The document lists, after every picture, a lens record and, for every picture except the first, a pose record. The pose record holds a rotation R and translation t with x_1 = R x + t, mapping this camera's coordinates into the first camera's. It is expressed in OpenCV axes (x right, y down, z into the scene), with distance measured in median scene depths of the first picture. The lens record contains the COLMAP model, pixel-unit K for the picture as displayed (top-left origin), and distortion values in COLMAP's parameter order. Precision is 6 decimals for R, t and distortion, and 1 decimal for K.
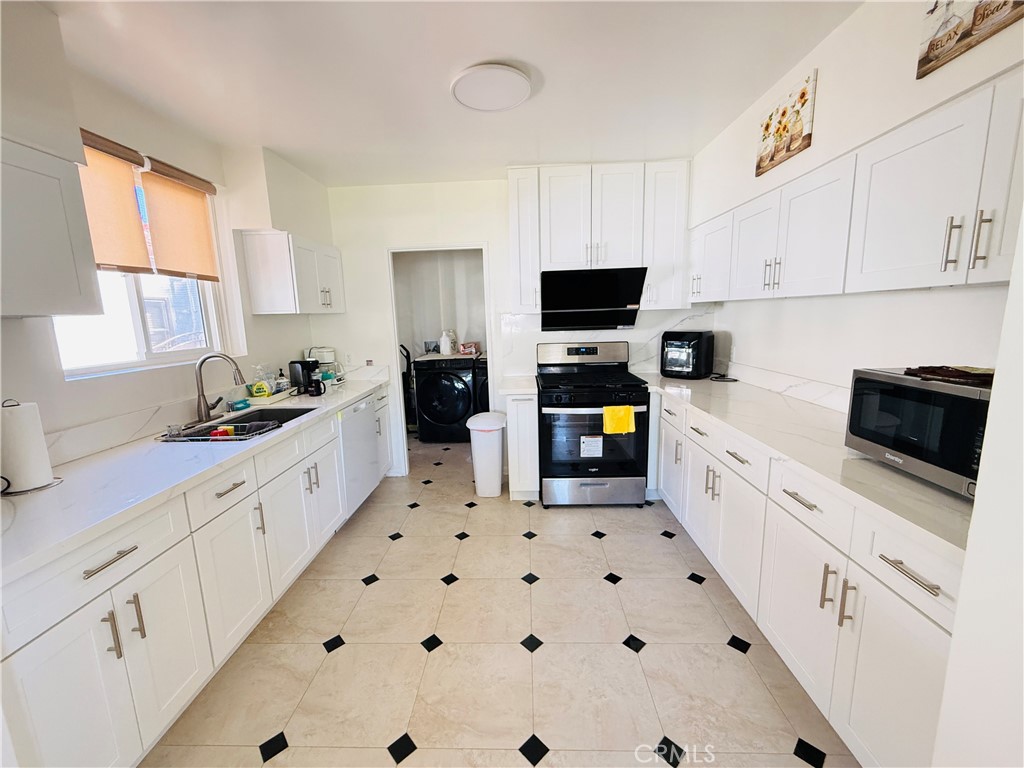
lens RADIAL K [[410.3, 0, 512.9], [0, 410.3, 383.5], [0, 0, 1]] dist [-0.000331, 0.000552]
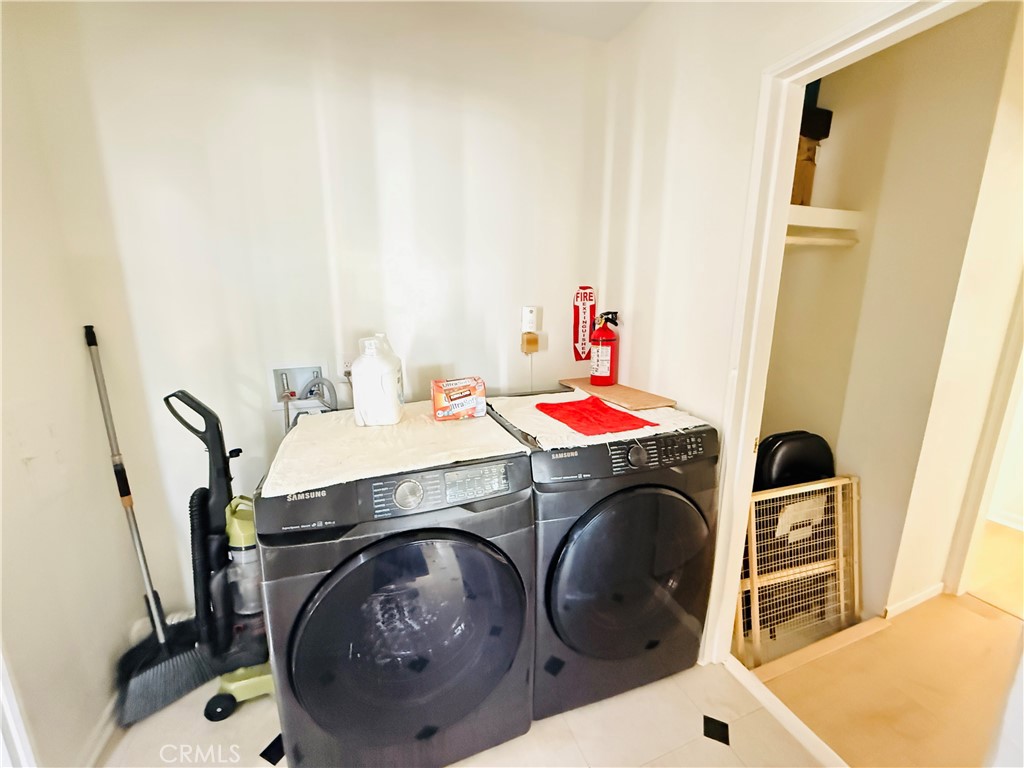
lens RADIAL K [[410.3, 0, 512.8], [0, 410.3, 385.7], [0, 0, 1]] dist [-0.000331, 0.000552]
pose [[0.938322, -0.061184, 0.340306, -0.153978], [0.047672, 0.997712, 0.047936, -0.097049], [-0.342461, -0.028756, 0.939092, 0.654546]]
